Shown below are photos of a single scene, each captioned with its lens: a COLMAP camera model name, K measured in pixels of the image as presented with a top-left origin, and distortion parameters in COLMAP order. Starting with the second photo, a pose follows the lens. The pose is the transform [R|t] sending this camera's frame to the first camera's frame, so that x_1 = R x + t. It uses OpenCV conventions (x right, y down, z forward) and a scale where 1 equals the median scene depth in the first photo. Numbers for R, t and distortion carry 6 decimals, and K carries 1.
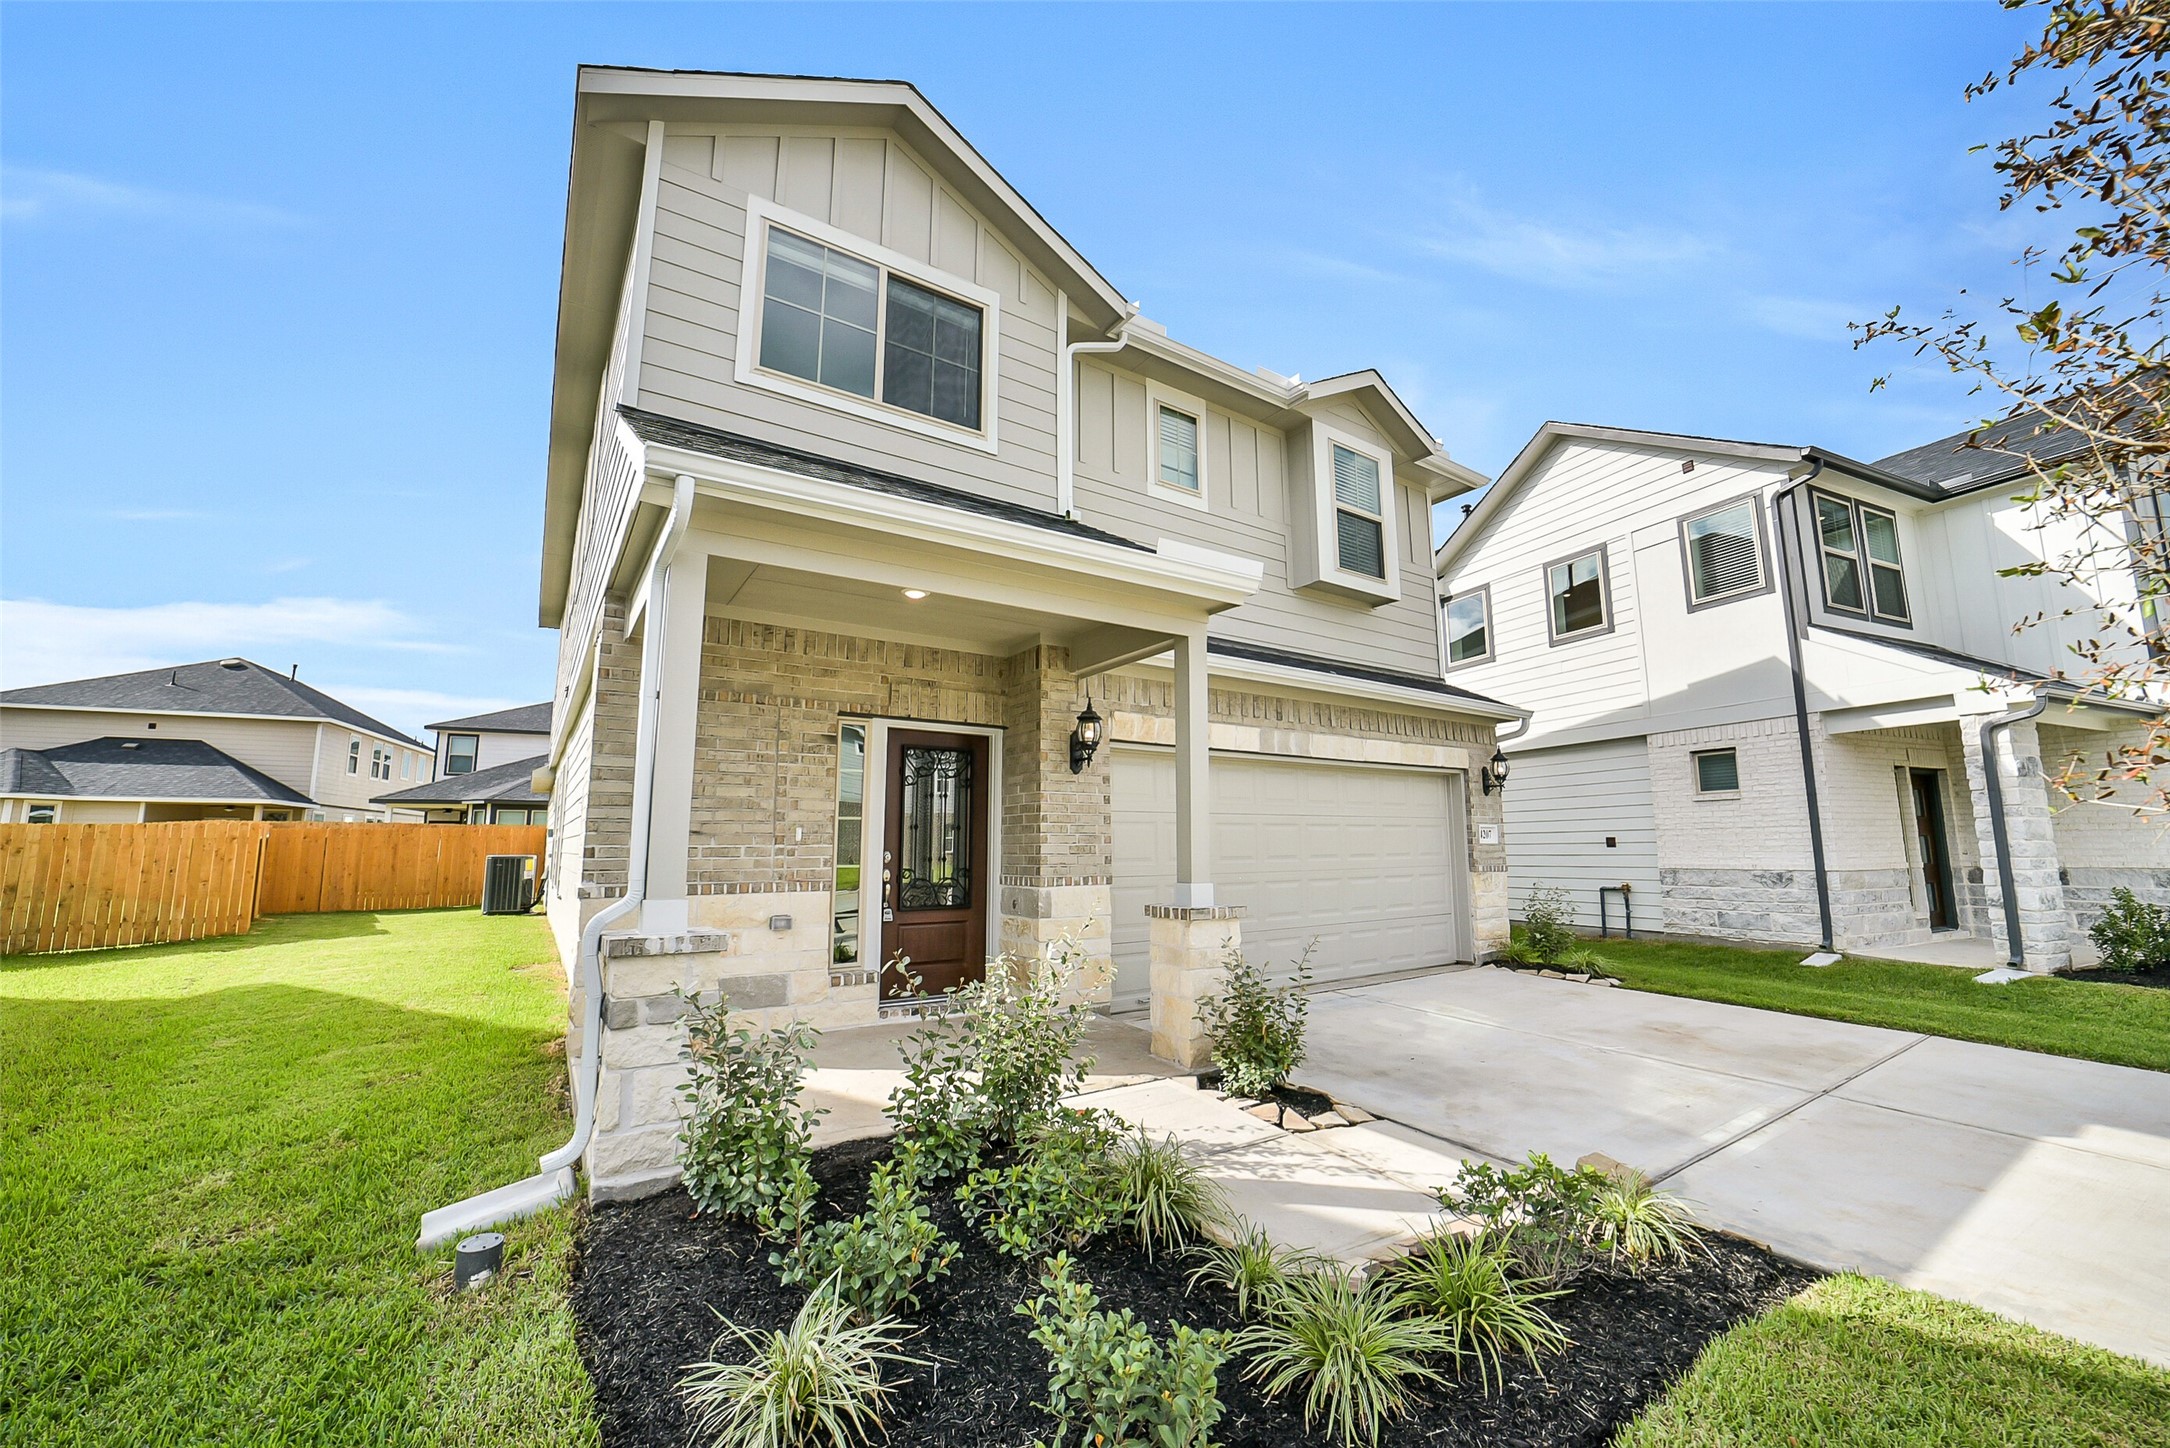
lens RADIAL K [[826.7, 0, 1095.2], [0, 826.7, 742.0], [0, 0, 1]] dist [-0.030333, 0.000361]
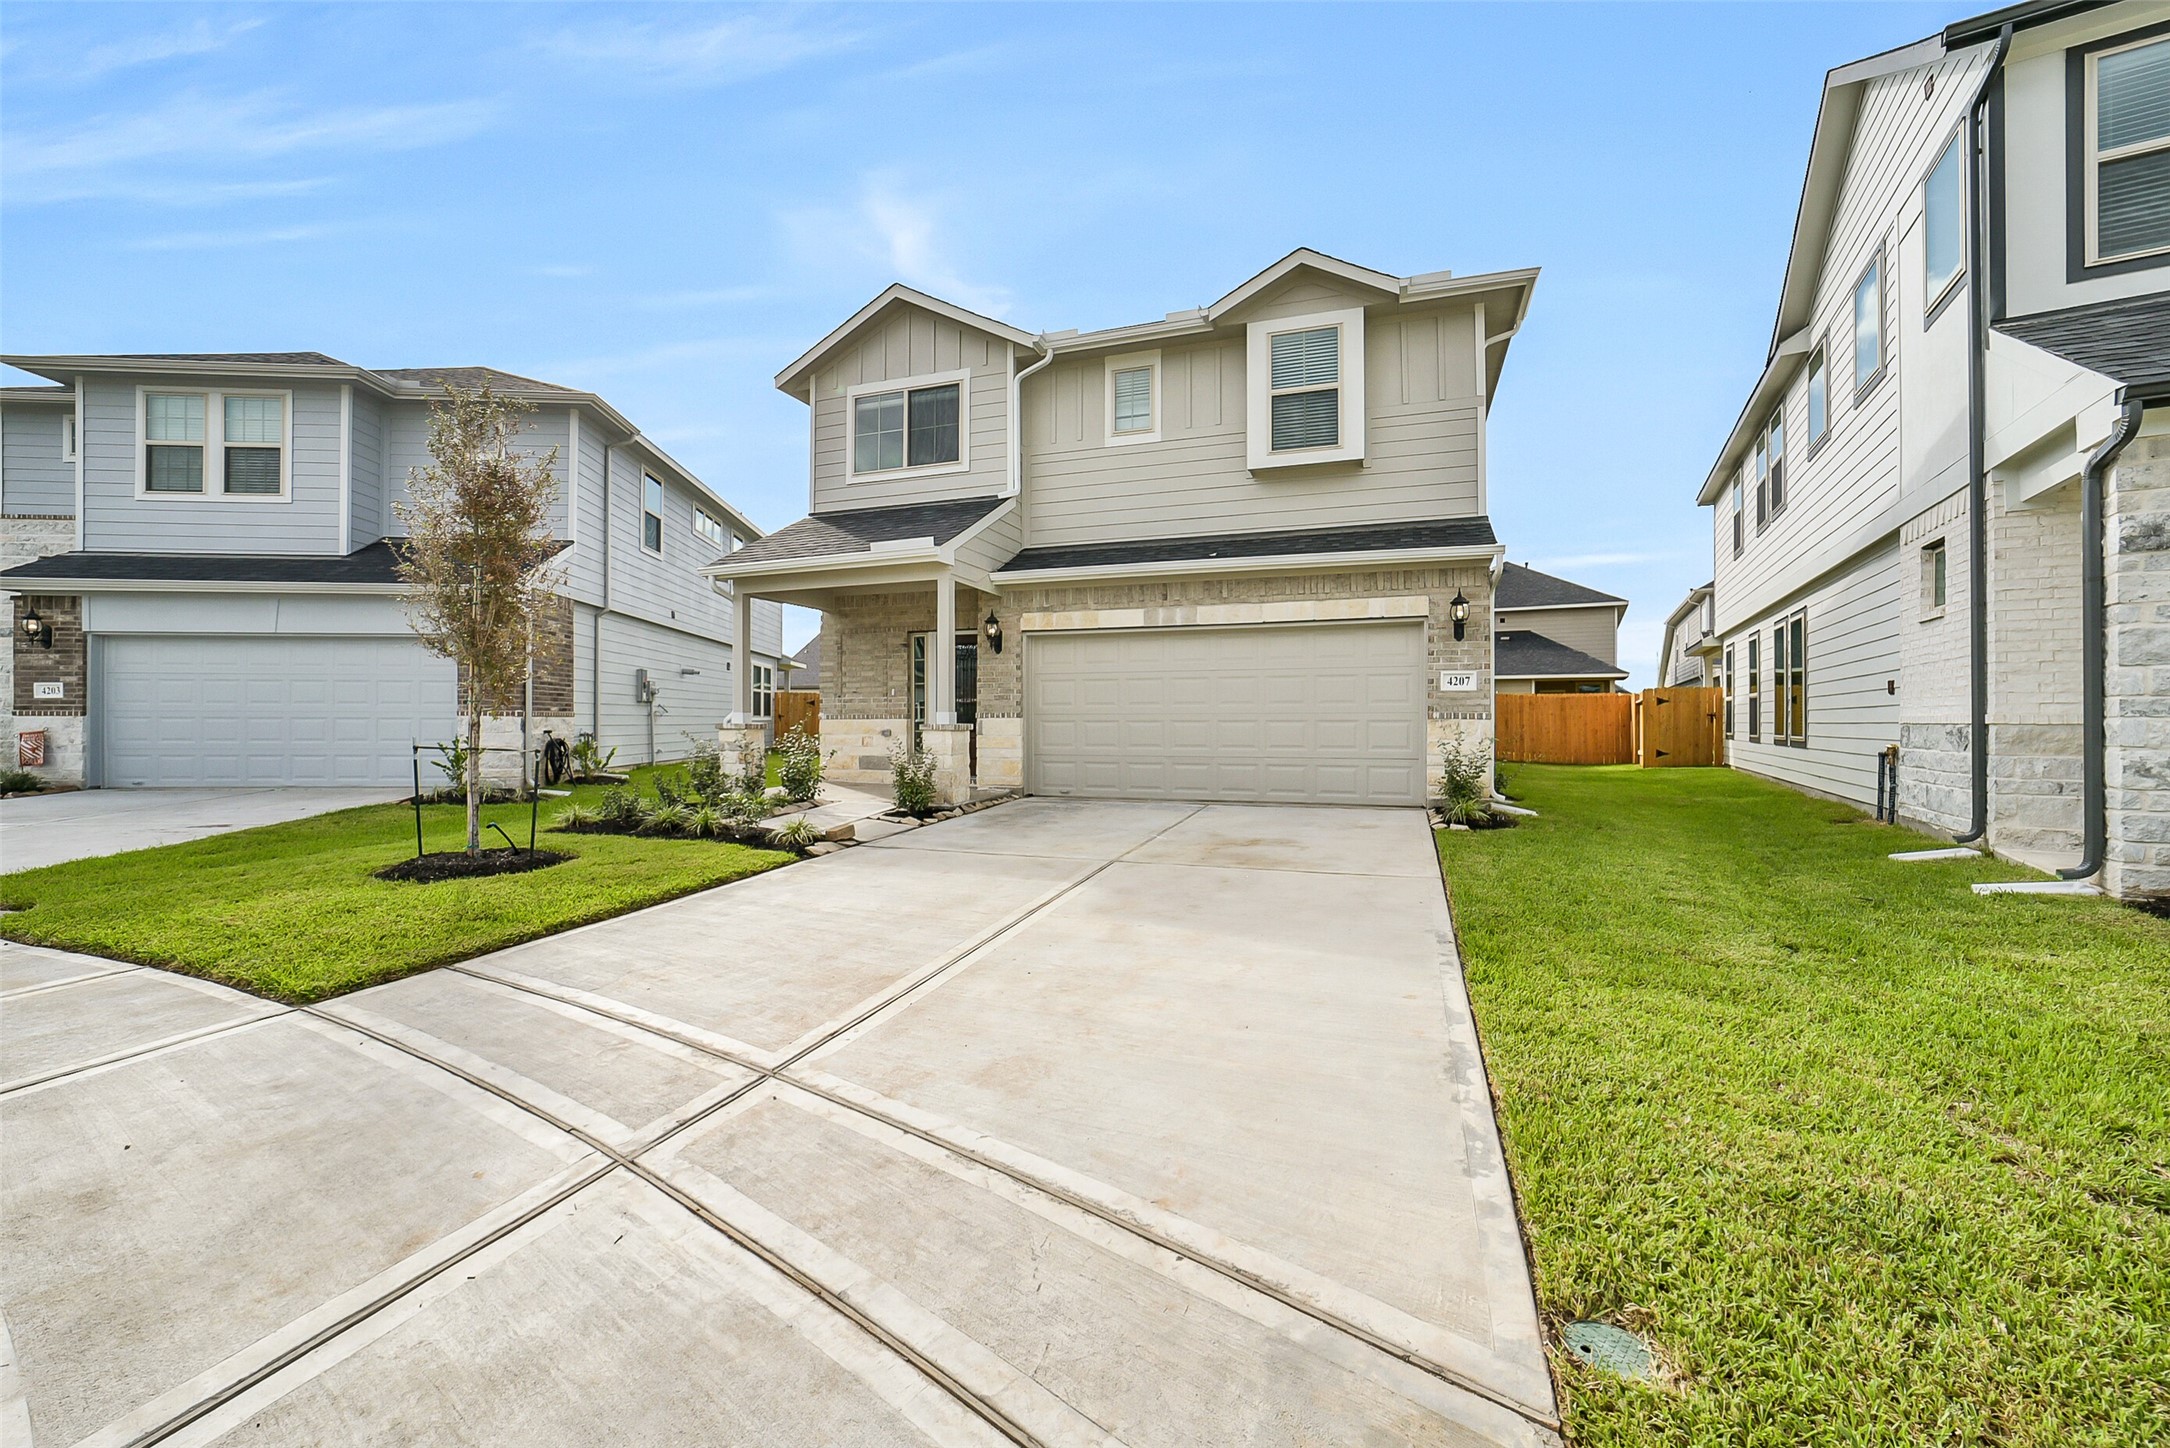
lens RADIAL K [[863.5, 0, 1085.0], [0, 863.5, 724.0], [0, 0, 1]] dist [-0.037266, 0.010030]
pose [[0.604335, 0.006700, -0.796702, 1.587200], [0.100683, 0.991306, 0.084710, 0.051432], [0.790343, -0.131407, 0.598407, 0.051458]]
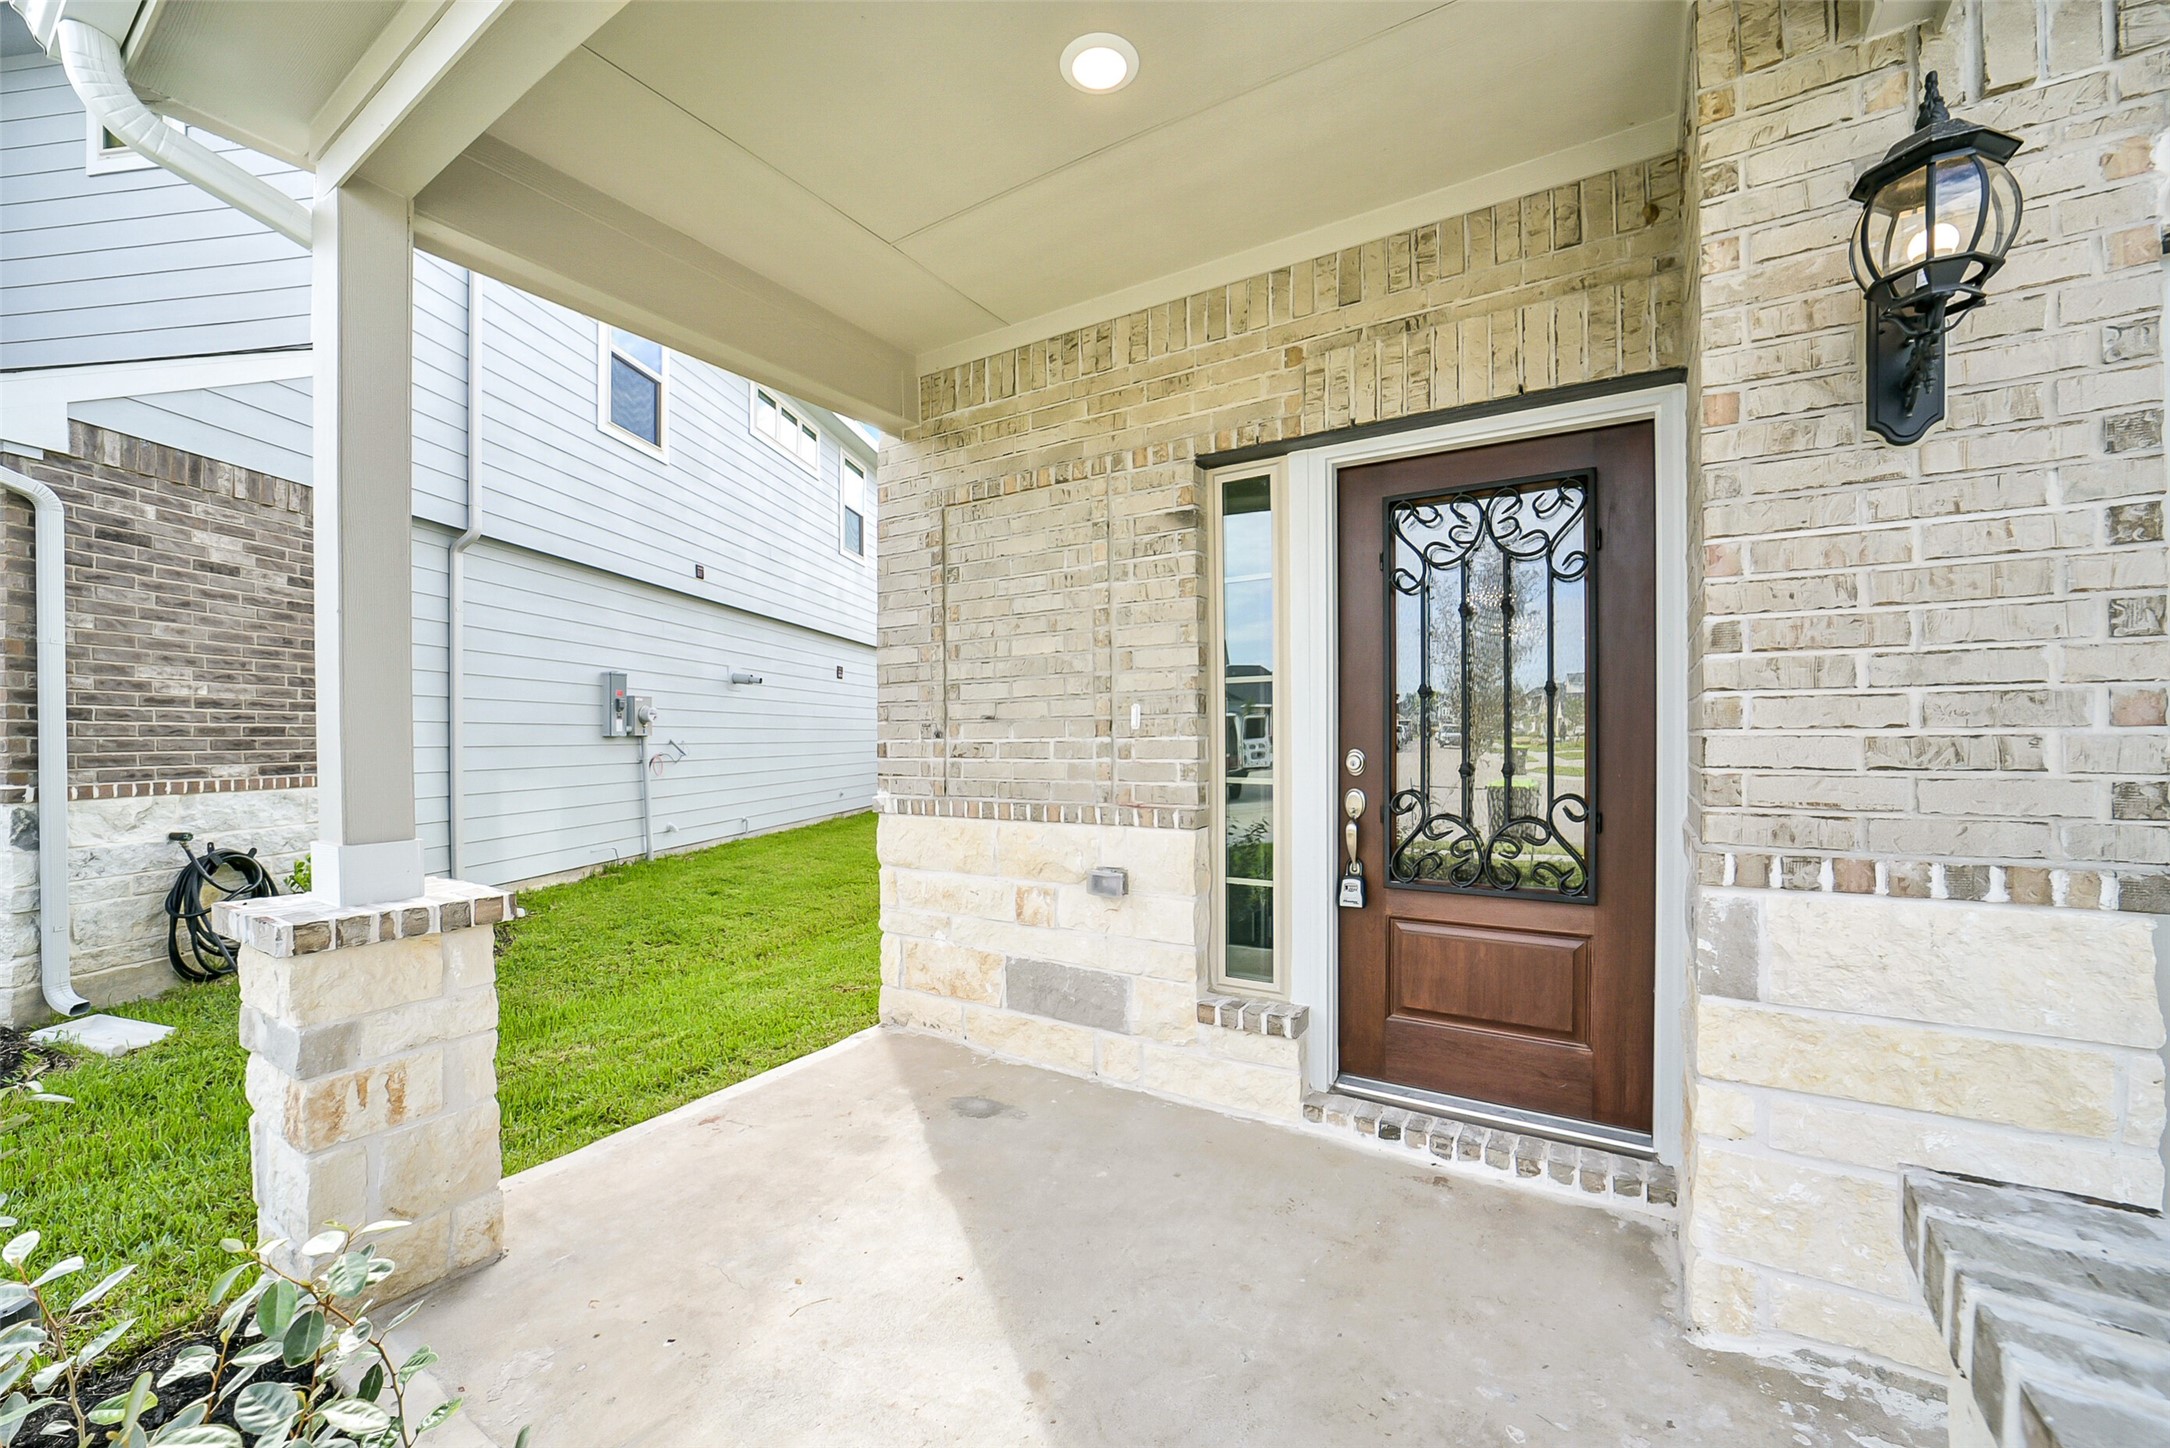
lens RADIAL K [[826.7, 0, 1095.2], [0, 826.7, 742.0], [0, 0, 1]] dist [-0.030333, 0.000361]
pose [[0.423140, 0.007835, -0.906030, 0.092624], [0.121995, 0.990364, 0.065539, 0.084846], [0.897814, -0.138264, 0.418107, 0.708027]]
